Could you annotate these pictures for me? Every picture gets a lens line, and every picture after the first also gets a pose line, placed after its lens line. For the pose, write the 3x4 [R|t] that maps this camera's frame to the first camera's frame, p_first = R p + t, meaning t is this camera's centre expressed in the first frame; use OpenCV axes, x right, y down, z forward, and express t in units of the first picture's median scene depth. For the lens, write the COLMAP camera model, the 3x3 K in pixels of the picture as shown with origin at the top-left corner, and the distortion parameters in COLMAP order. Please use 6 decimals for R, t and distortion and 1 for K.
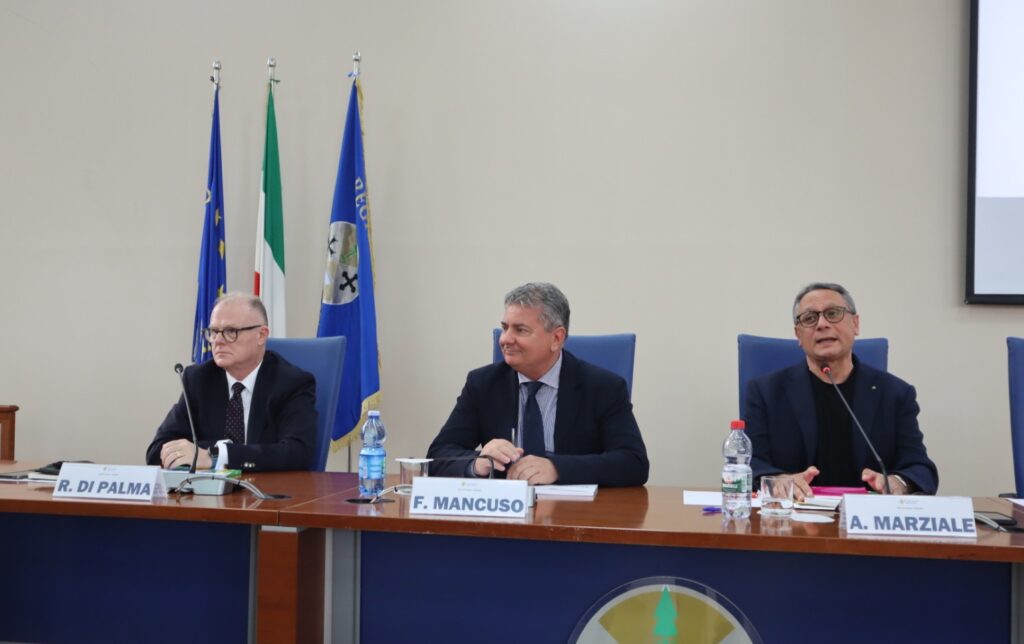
lens RADIAL K [[979.3, 0, 532.9], [0, 979.3, 351.0], [0, 0, 1]] dist [-0.065171, 0.136178]
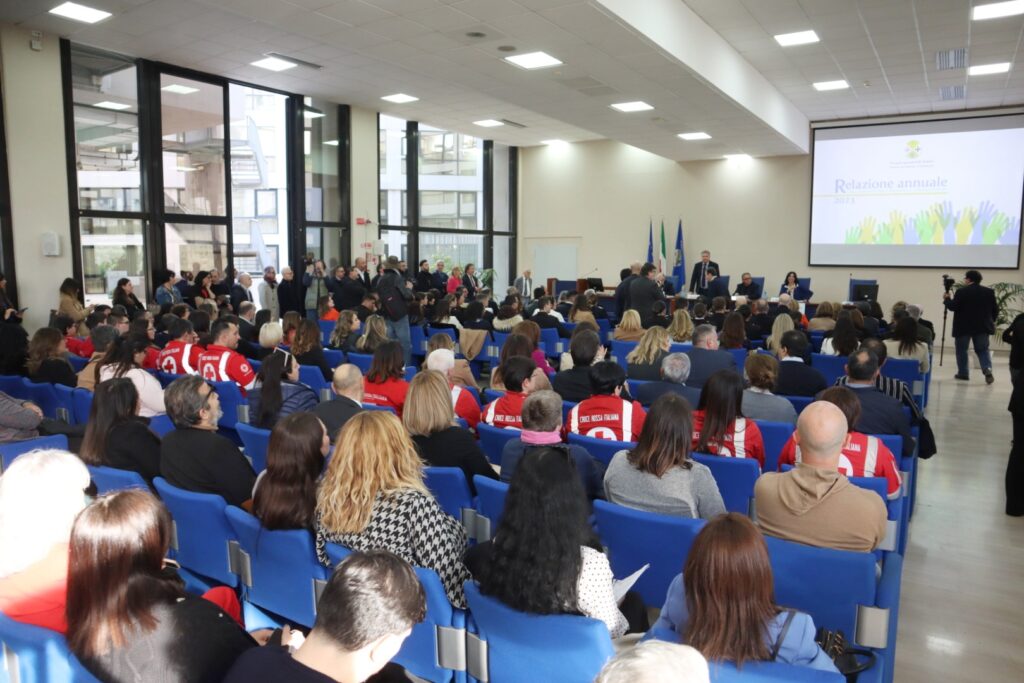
lens RADIAL K [[709.7, 0, 516.2], [0, 709.7, 338.8], [0, 0, 1]] dist [-0.123513, 0.073626]
pose [[0.920026, 0.027238, -0.390909, 0.900936], [0.022317, 0.992320, 0.121667, -0.270782], [0.391221, -0.120661, 0.912353, -5.178152]]
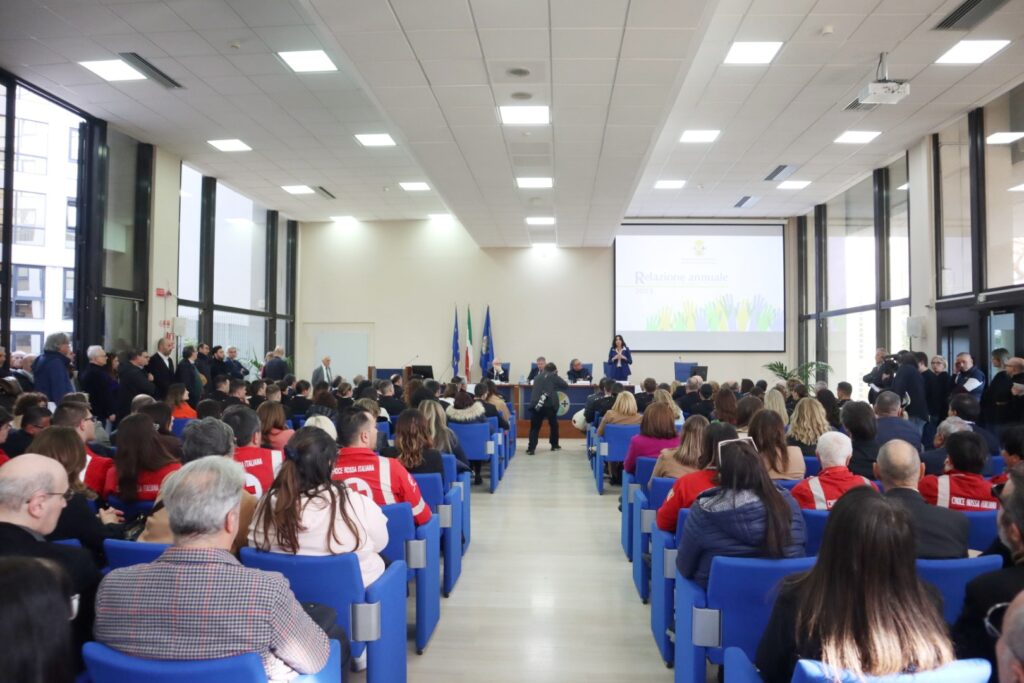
lens RADIAL K [[709.7, 0, 516.2], [0, 709.7, 338.8], [0, 0, 1]] dist [-0.123513, 0.073626]
pose [[0.993993, -0.013045, 0.108665, -0.860140], [0.013636, 0.999896, -0.004697, -0.202055], [-0.108593, 0.006151, 0.994067, -4.918571]]
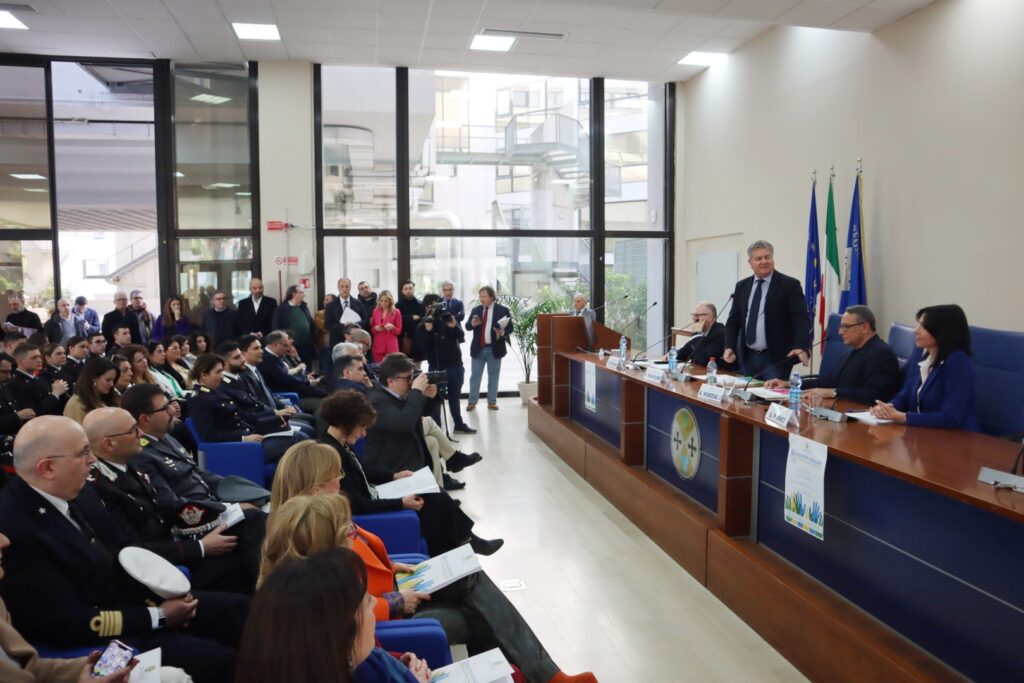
lens RADIAL K [[723.2, 0, 515.2], [0, 723.2, 340.8], [0, 0, 1]] dist [-0.113758, 0.078045]
pose [[0.359586, 0.050987, -0.931718, 1.772127], [0.030547, 0.997328, 0.066366, -0.122727], [0.932612, -0.052326, 0.357067, -0.267935]]
